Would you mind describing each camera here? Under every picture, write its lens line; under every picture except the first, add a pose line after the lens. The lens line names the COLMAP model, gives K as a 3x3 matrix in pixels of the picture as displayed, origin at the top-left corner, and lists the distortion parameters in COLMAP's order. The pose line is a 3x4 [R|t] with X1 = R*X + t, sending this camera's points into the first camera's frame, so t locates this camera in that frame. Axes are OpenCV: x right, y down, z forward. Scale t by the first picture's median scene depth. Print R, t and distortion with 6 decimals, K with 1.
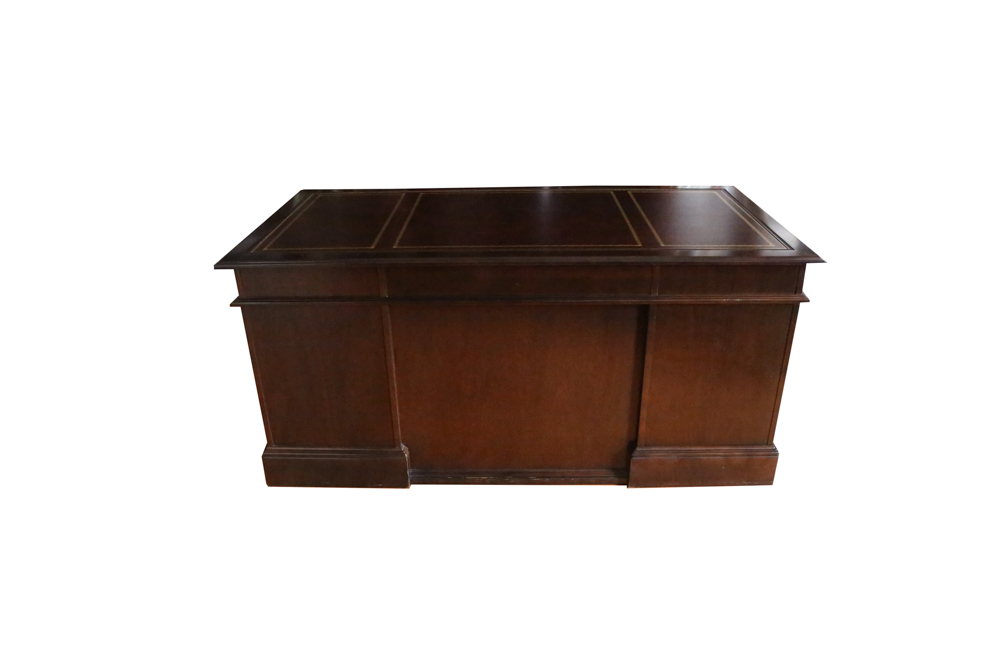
lens RADIAL K [[680.0, 0, 500.0], [0, 680.0, 333.5], [0, 0, 1]] dist [-0.105948, 0.000032]
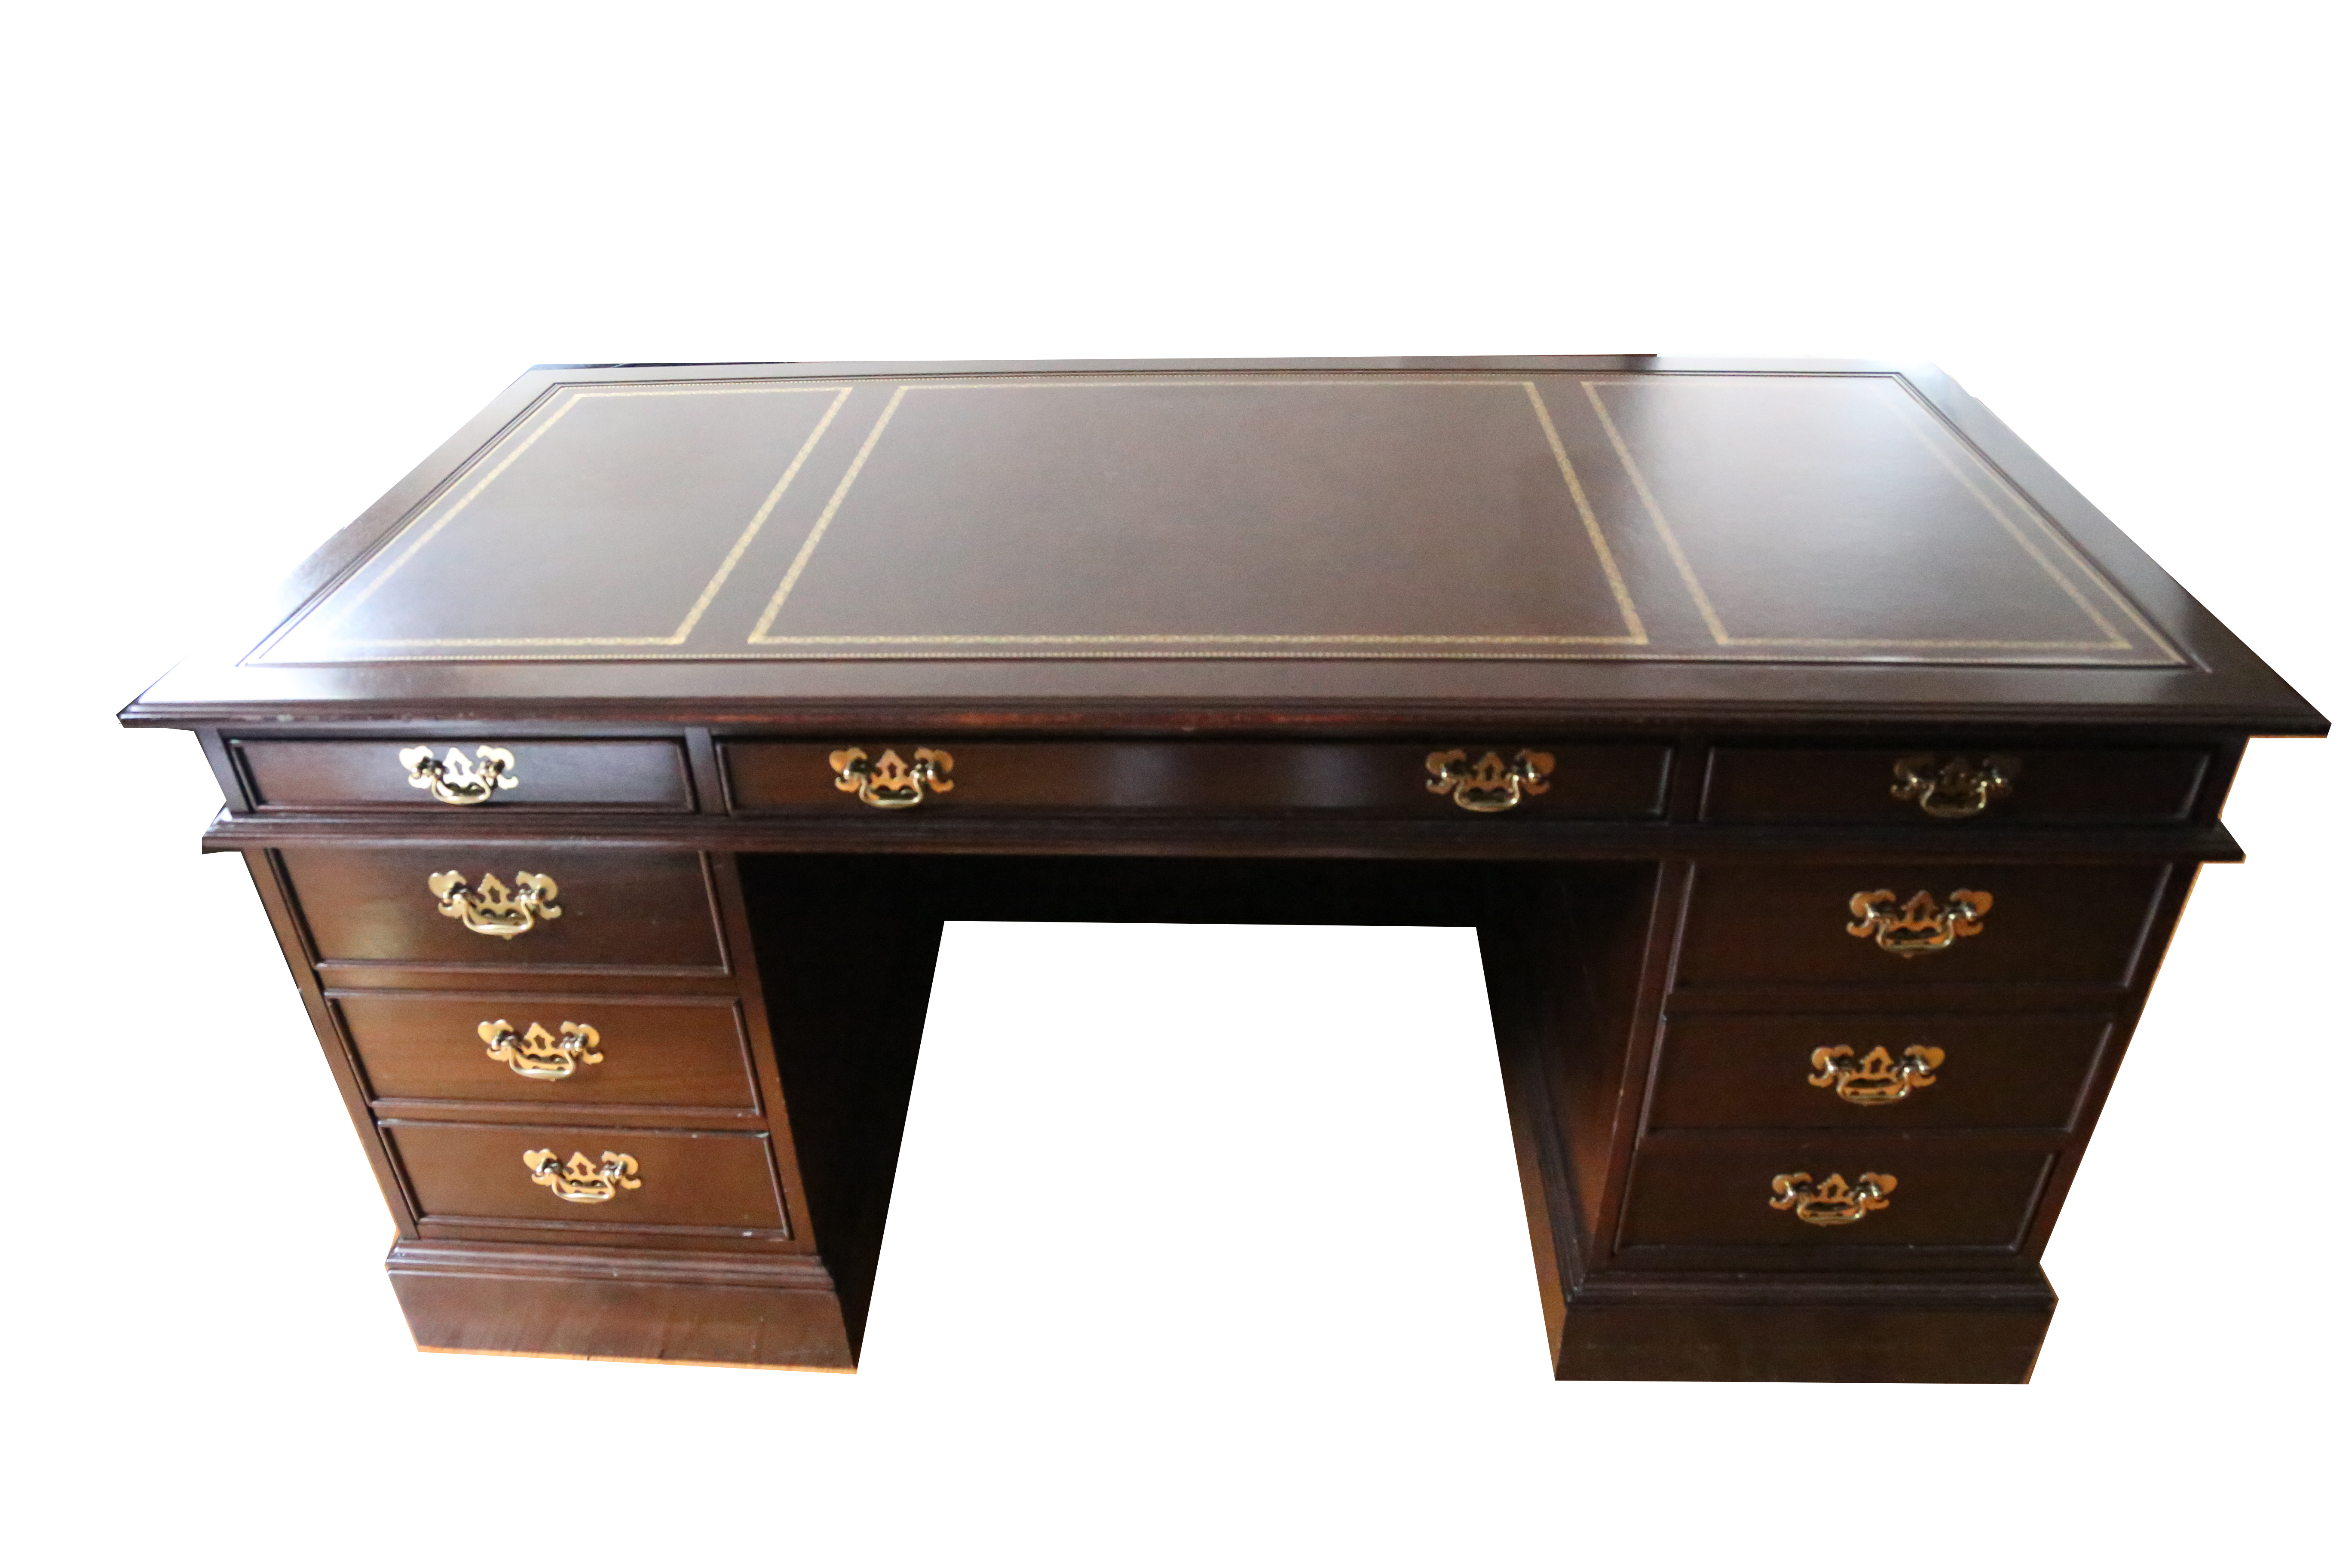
lens RADIAL K [[1599.4, 0, 1176.0], [0, 1599.4, 784.0], [0, 0, 1]] dist [-0.105948, 0.000032]
pose [[0.999562, 0.003848, -0.029328, 0.037689], [-0.000148, 0.992142, 0.125117, -0.150558], [0.029579, -0.125058, 0.991708, 0.345931]]
